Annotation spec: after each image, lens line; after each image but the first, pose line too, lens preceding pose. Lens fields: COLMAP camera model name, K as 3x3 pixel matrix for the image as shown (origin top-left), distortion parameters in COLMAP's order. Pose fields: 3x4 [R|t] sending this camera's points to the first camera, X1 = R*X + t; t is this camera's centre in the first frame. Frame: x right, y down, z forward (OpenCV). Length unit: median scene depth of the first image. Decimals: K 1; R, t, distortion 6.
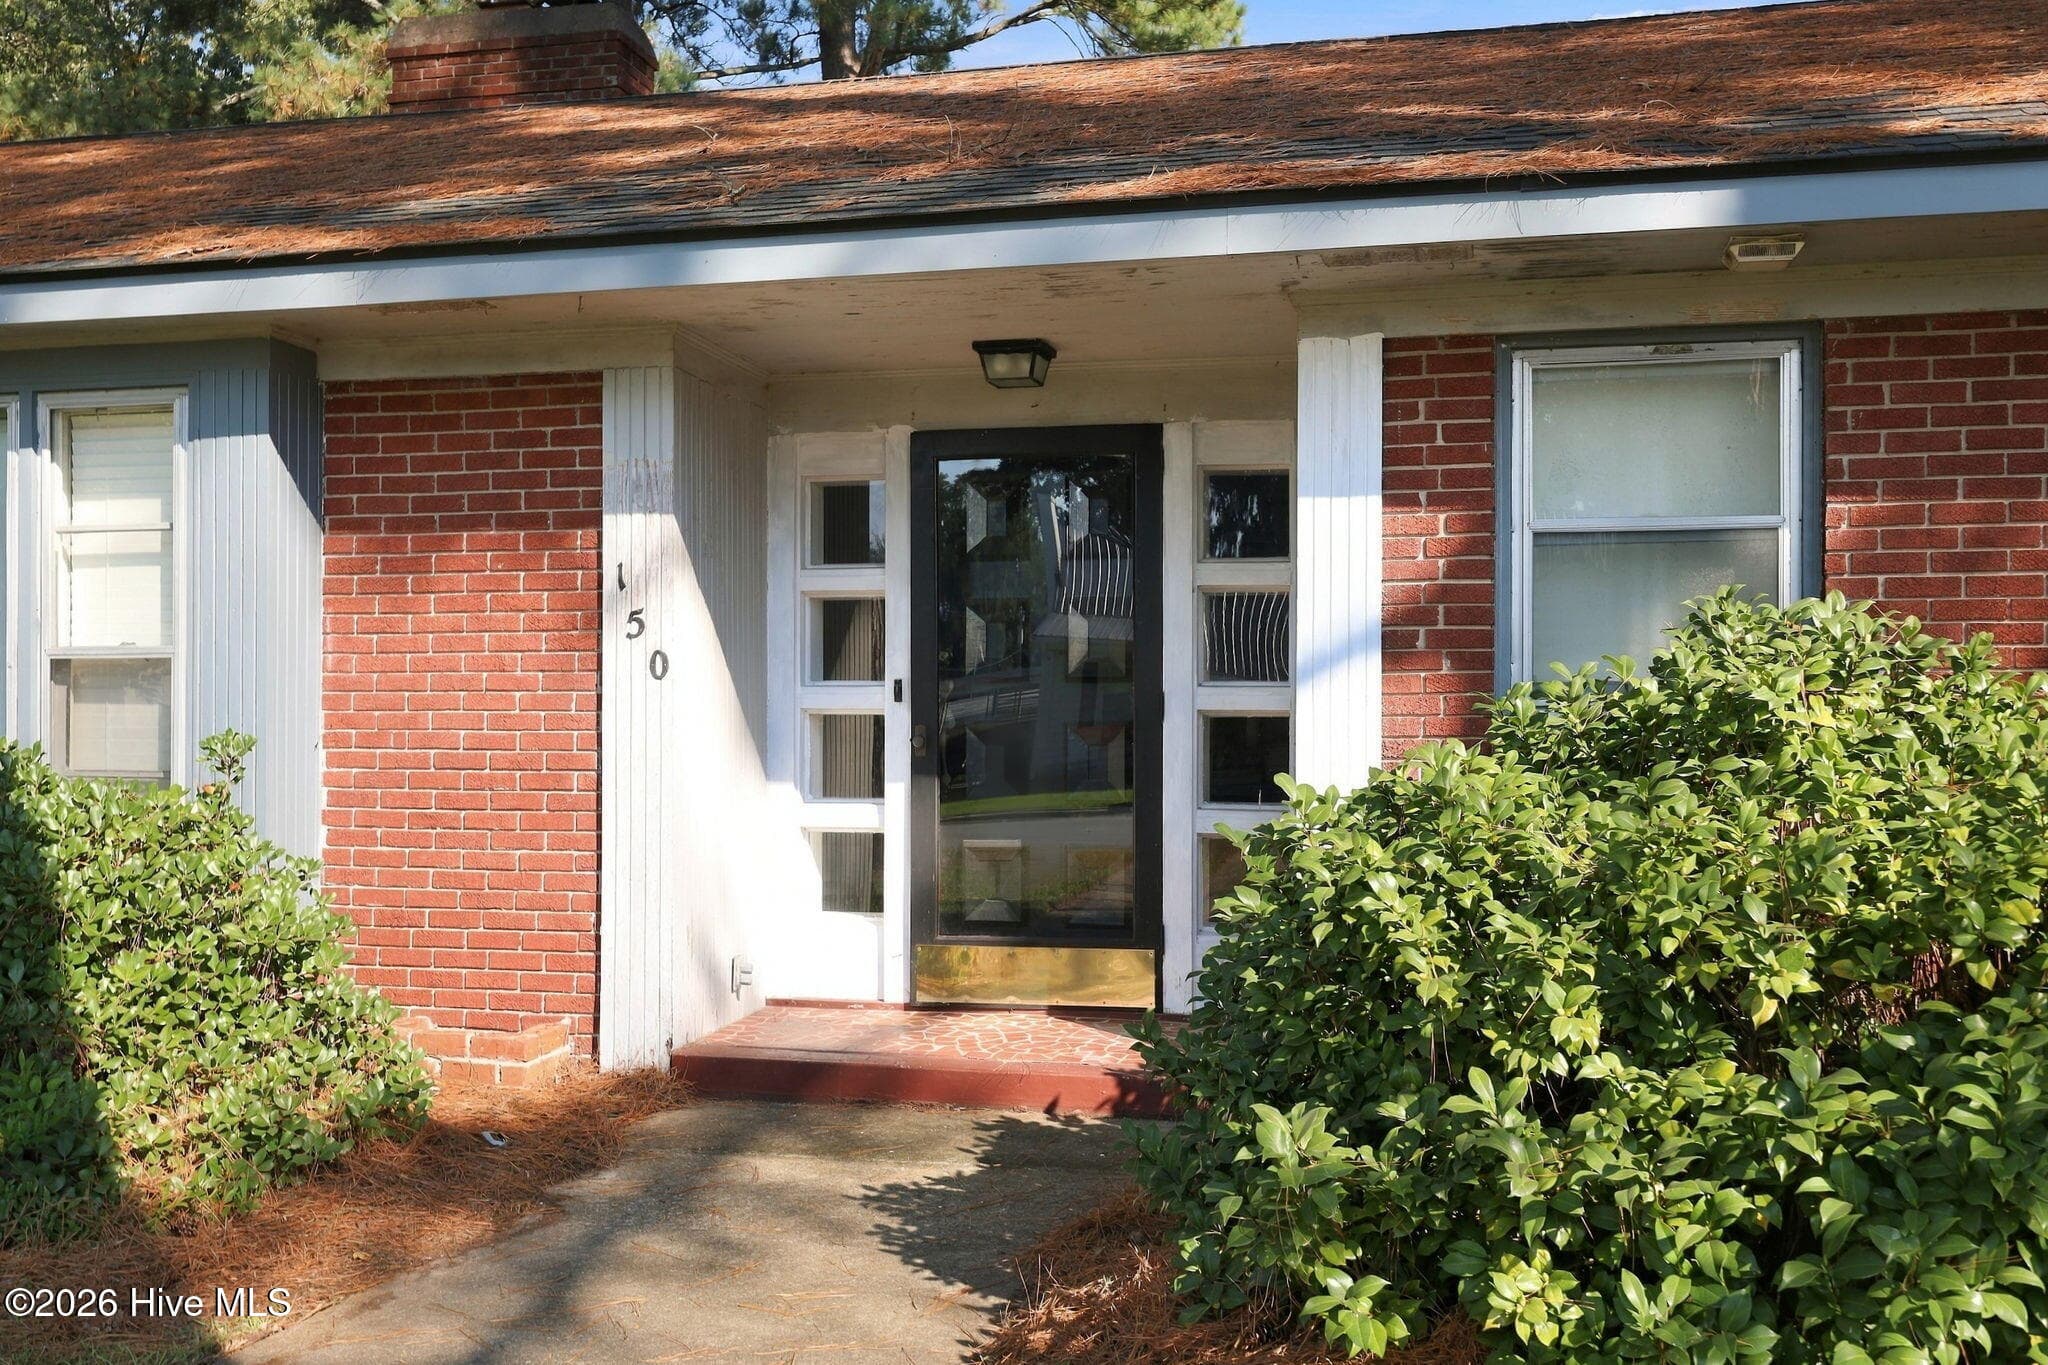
lens RADIAL K [[1924.0, 0, 1024.0], [0, 1924.0, 682.5], [0, 0, 1]] dist [-0.005707, -0.002396]
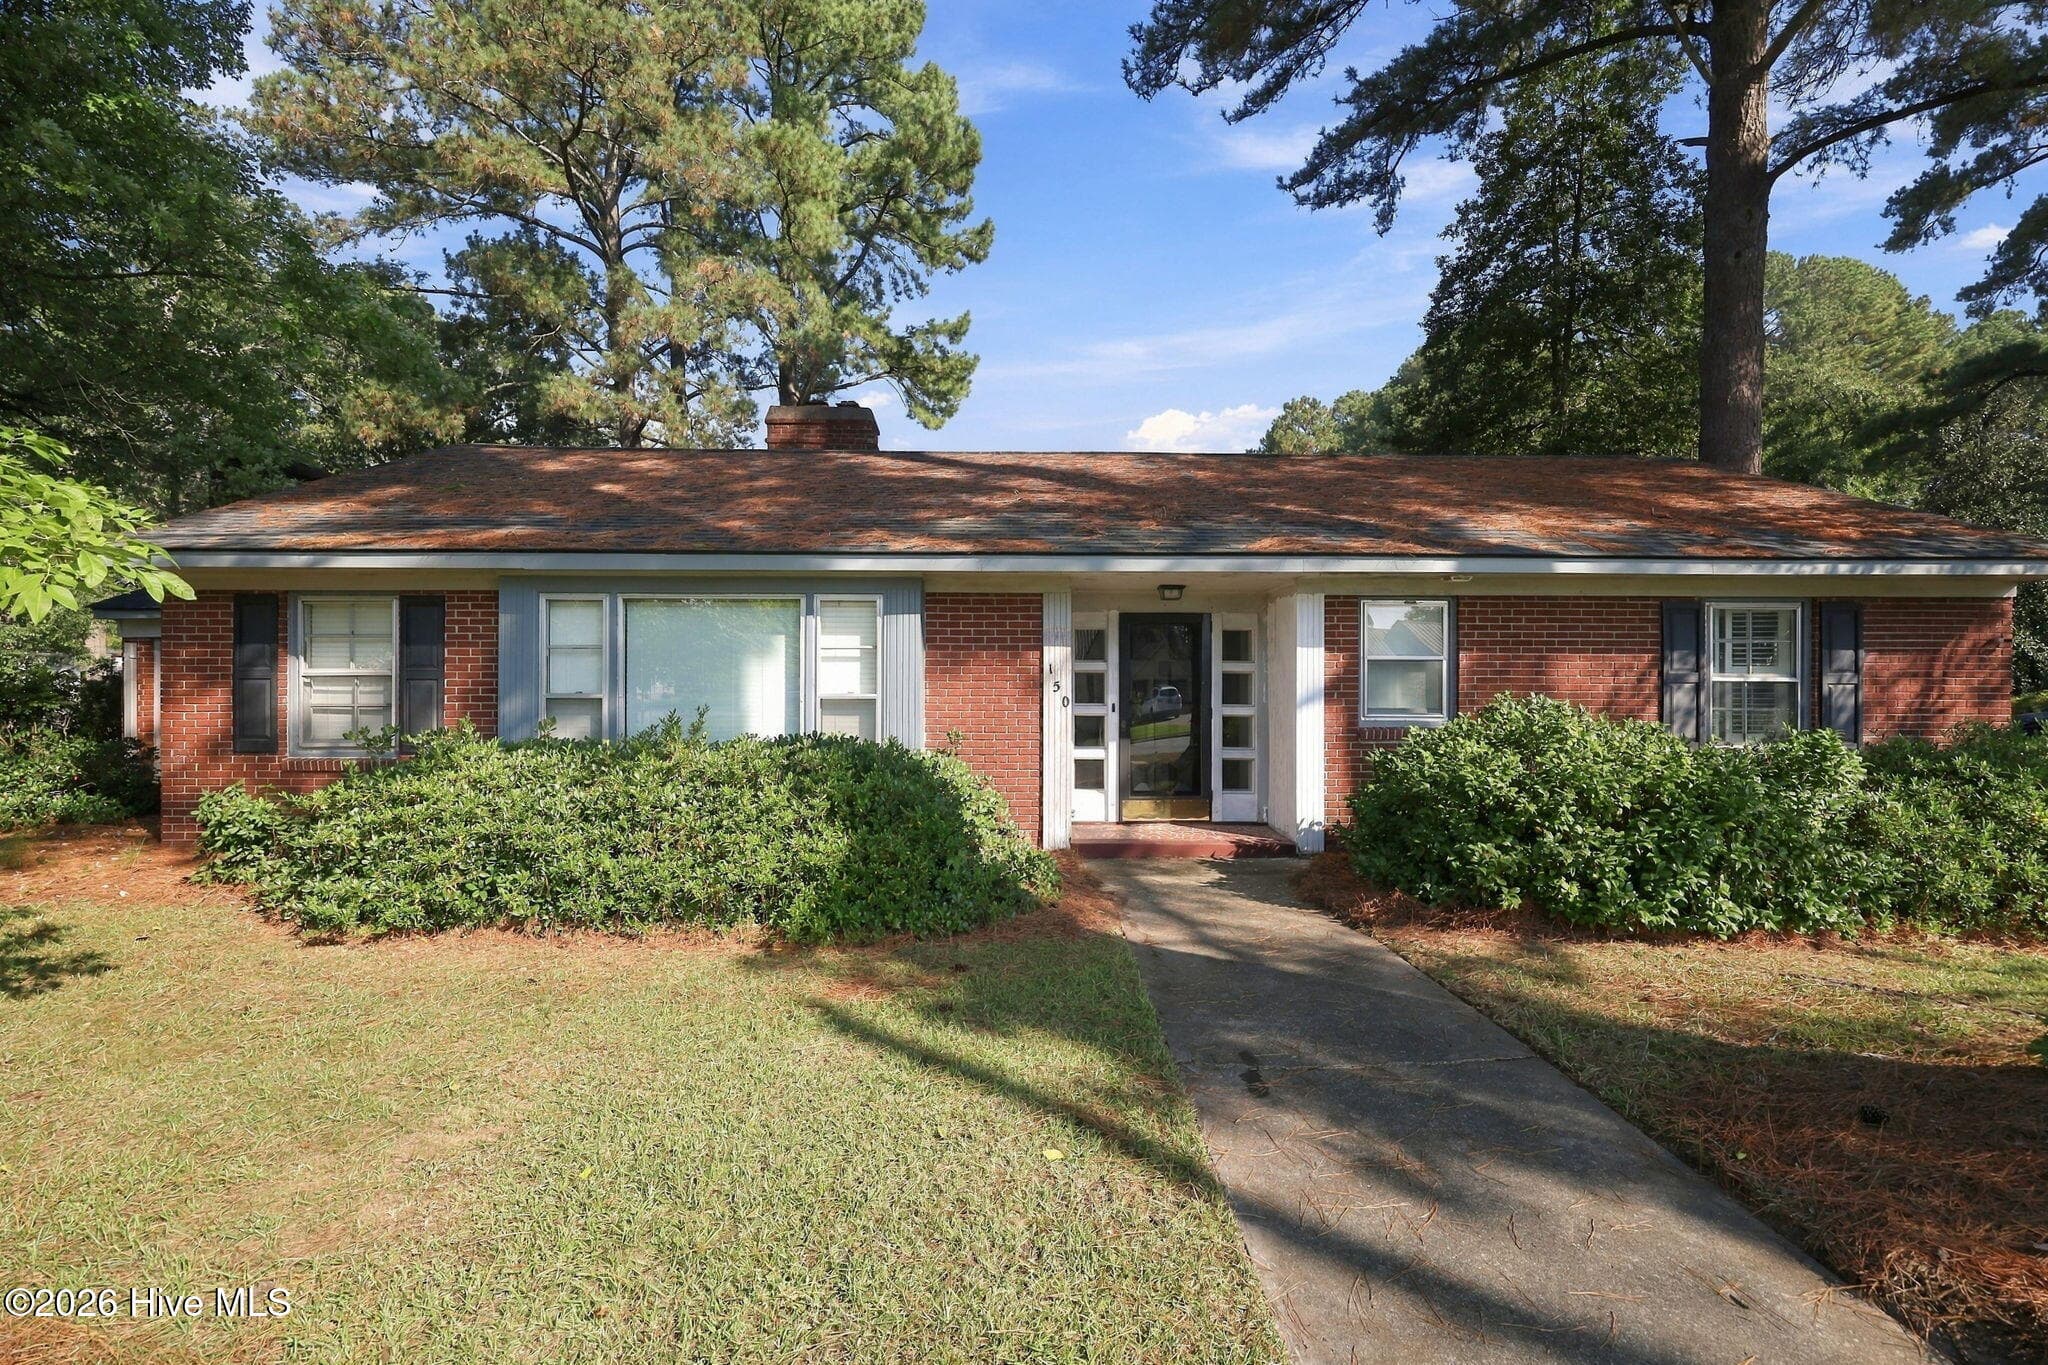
lens RADIAL K [[887.3, 0, 1024.0], [0, 887.3, 682.5], [0, 0, 1]] dist [-0.002652, -0.000354]
pose [[0.967470, 0.001492, 0.252983, -0.565816], [-0.004909, 0.999905, 0.012876, -0.052480], [-0.252940, -0.013699, 0.967385, -0.207452]]
